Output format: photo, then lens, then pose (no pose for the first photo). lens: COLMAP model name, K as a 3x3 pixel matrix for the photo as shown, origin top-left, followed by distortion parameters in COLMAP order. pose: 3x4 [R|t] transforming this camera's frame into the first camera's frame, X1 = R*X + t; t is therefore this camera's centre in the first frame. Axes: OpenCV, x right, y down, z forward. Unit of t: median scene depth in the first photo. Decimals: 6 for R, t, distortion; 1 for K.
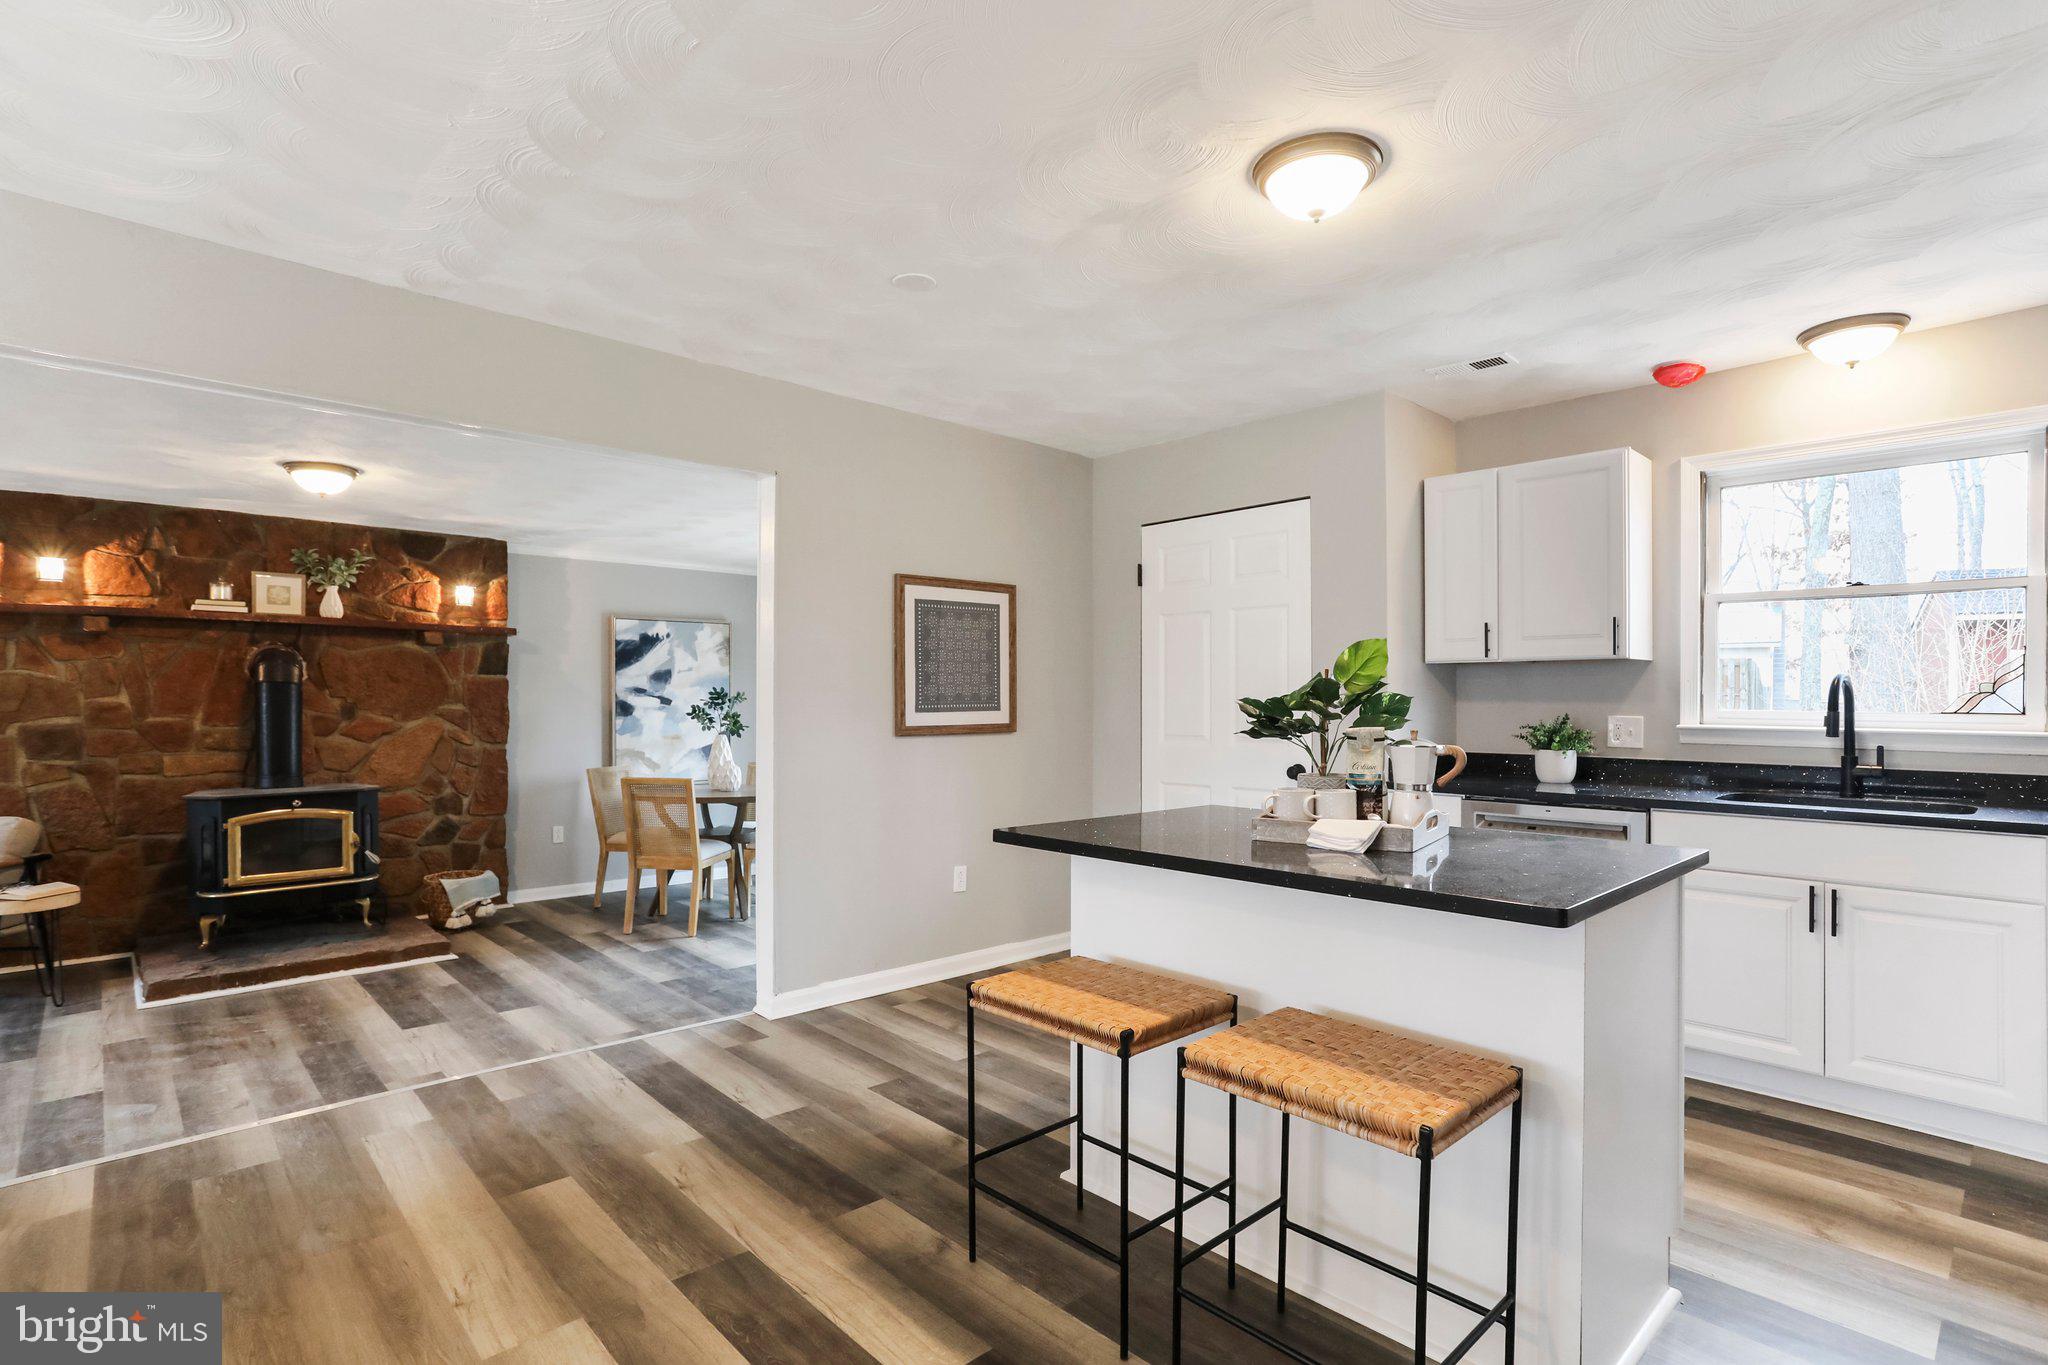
lens RADIAL K [[1001.3, 0, 1020.0], [0, 1001.3, 695.1], [0, 0, 1]] dist [-0.054964, 0.029900]
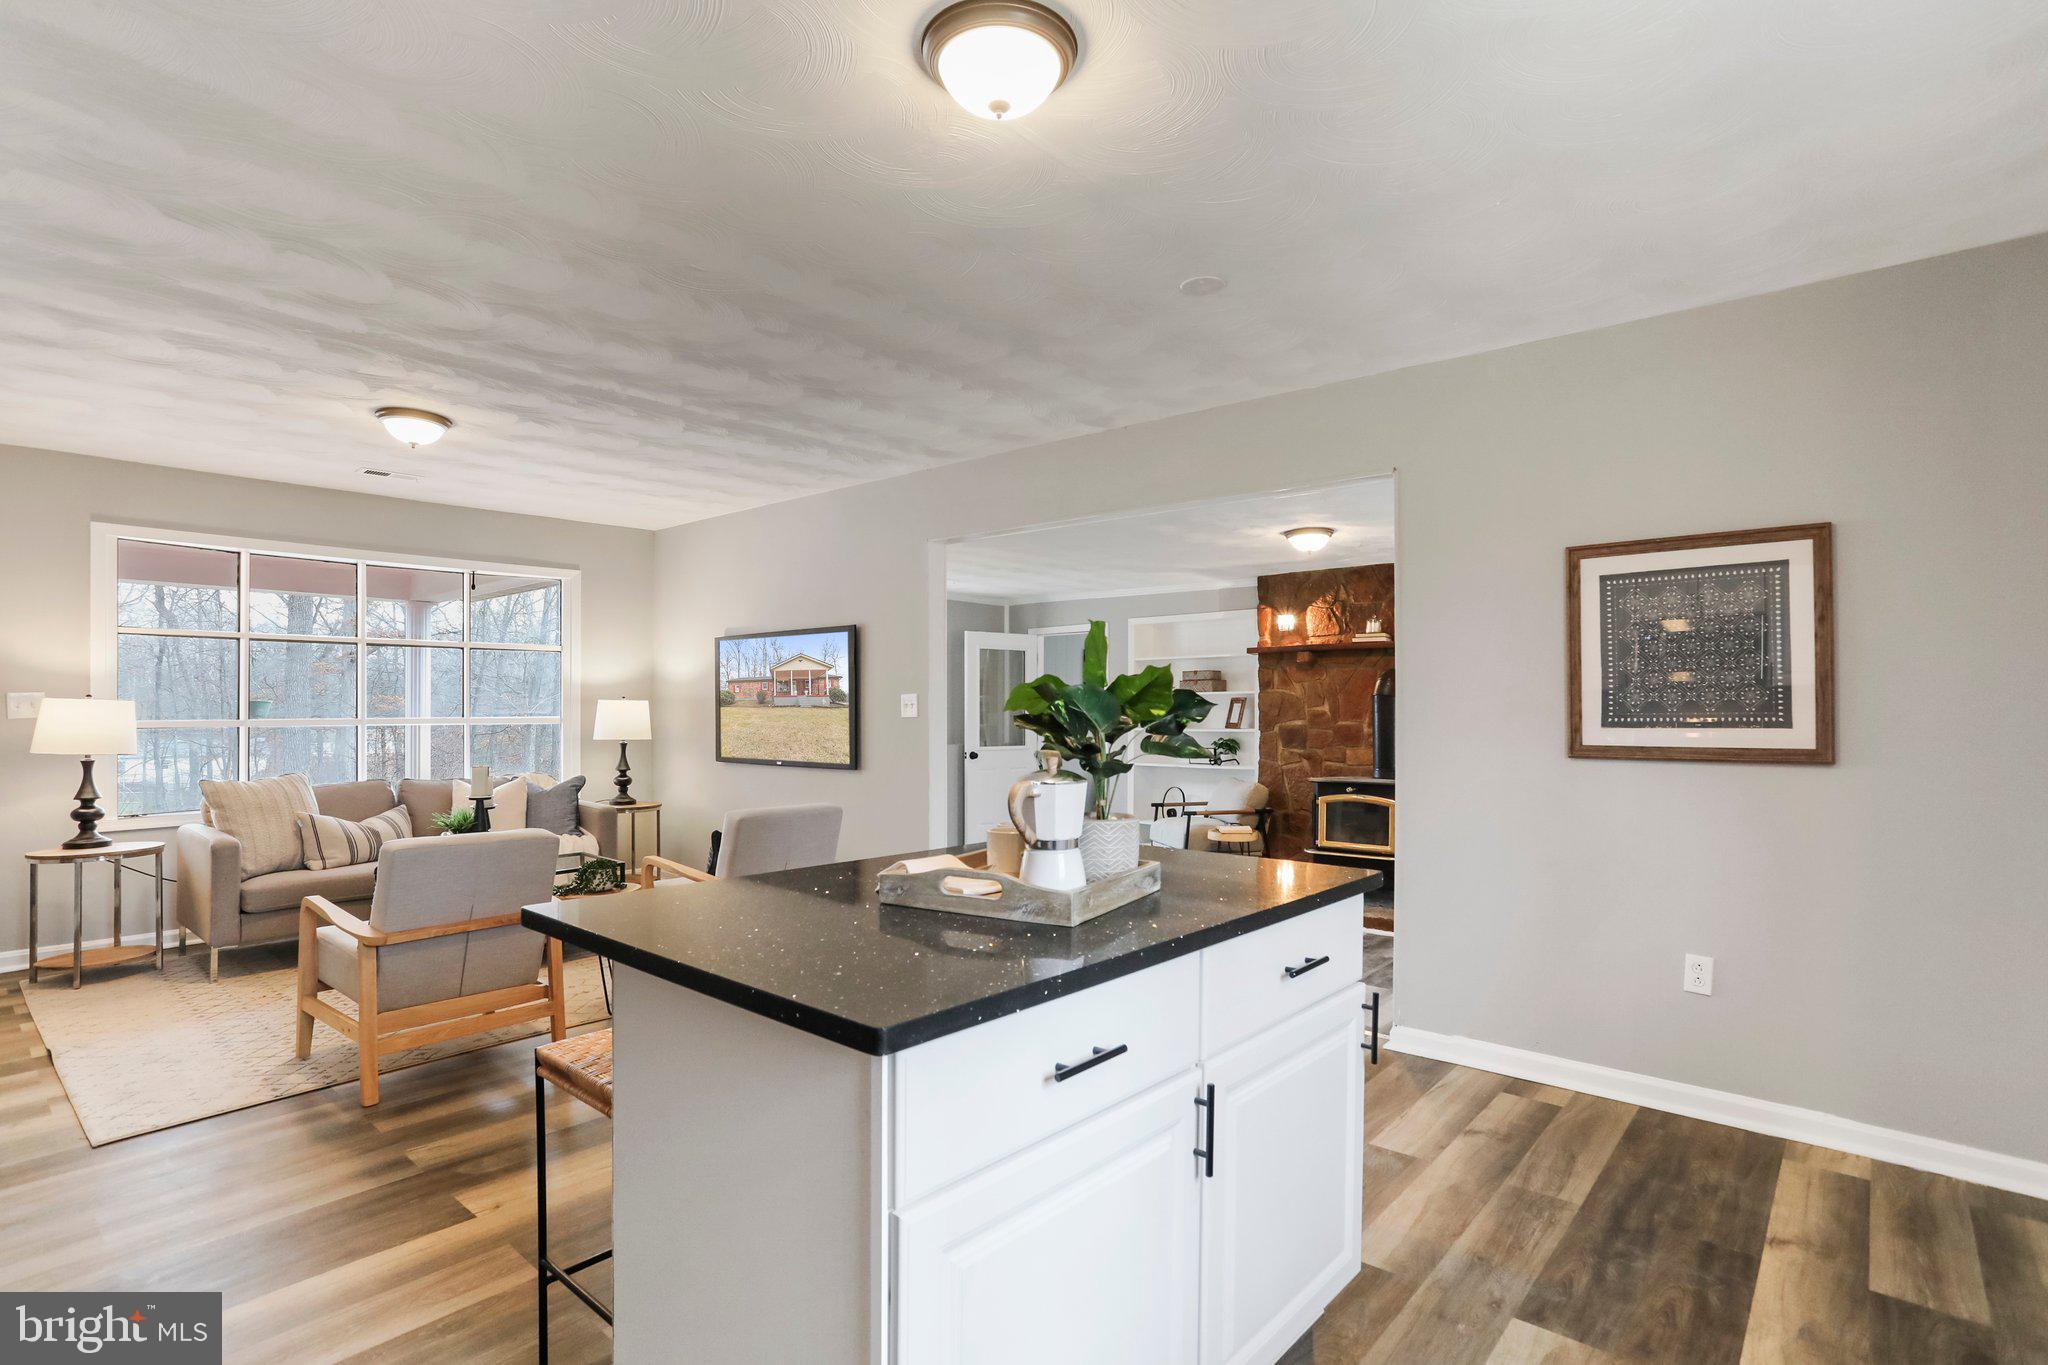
lens RADIAL K [[1001.3, 0, 1020.0], [0, 1001.3, 695.1], [0, 0, 1]] dist [-0.054964, 0.029900]
pose [[0.104612, -0.011638, -0.994445, 0.433781], [0.001875, 0.999932, -0.011505, 0.000671], [0.994511, -0.000661, 0.104626, 0.368551]]
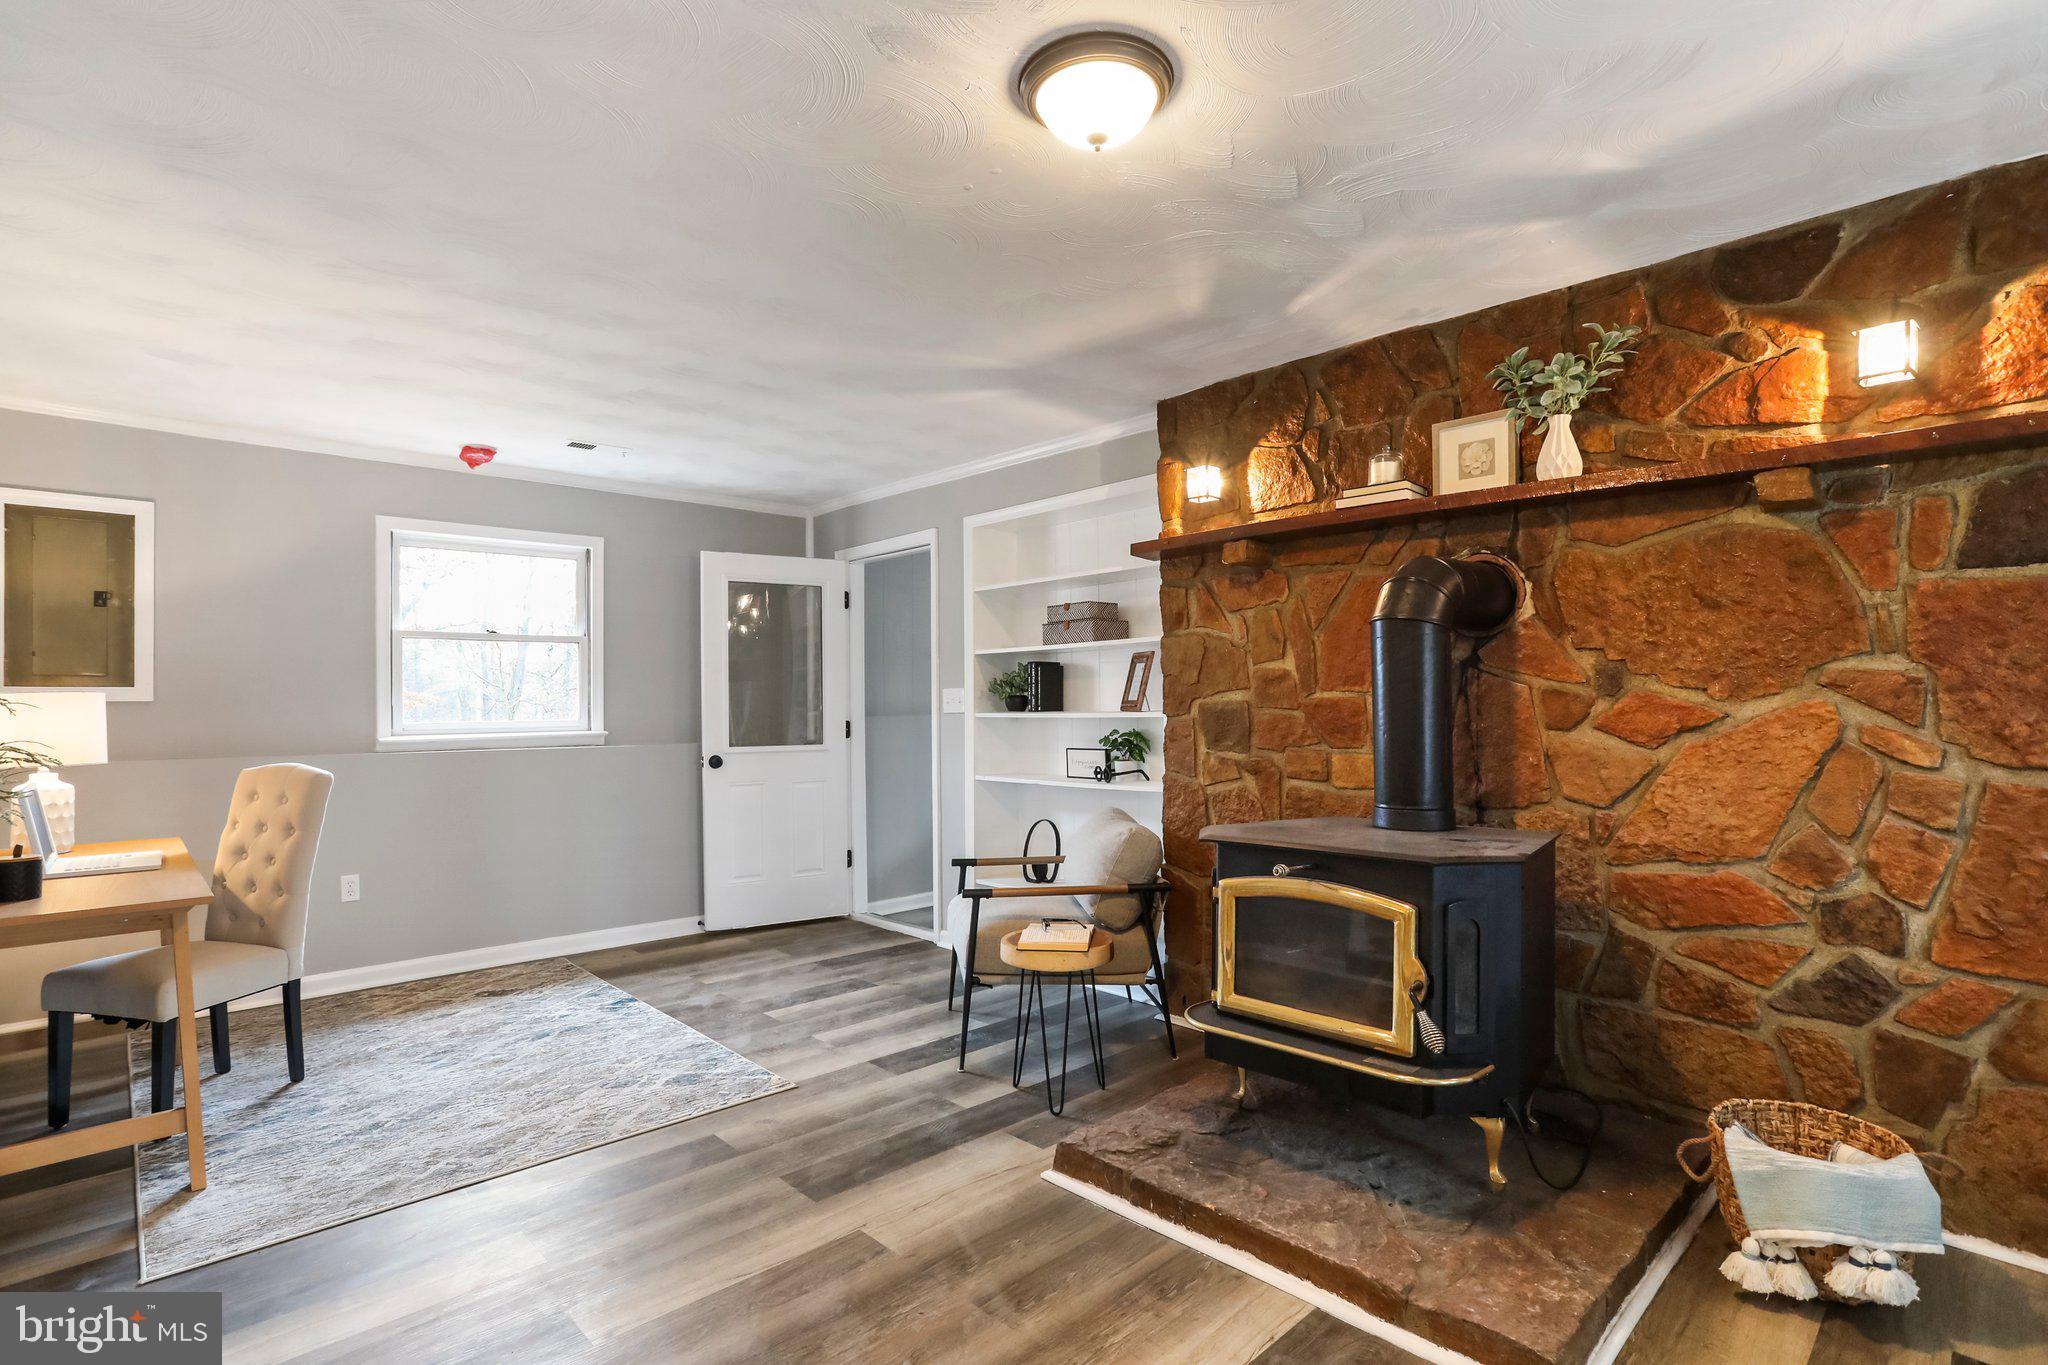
lens RADIAL K [[1001.3, 0, 1020.0], [0, 1001.3, 695.1], [0, 0, 1]] dist [-0.054964, 0.029900]
pose [[0.005467, -0.006392, -0.999965, -0.226390], [0.011053, 0.999919, -0.006331, 0.024801], [0.999924, -0.011018, 0.005537, 0.740875]]
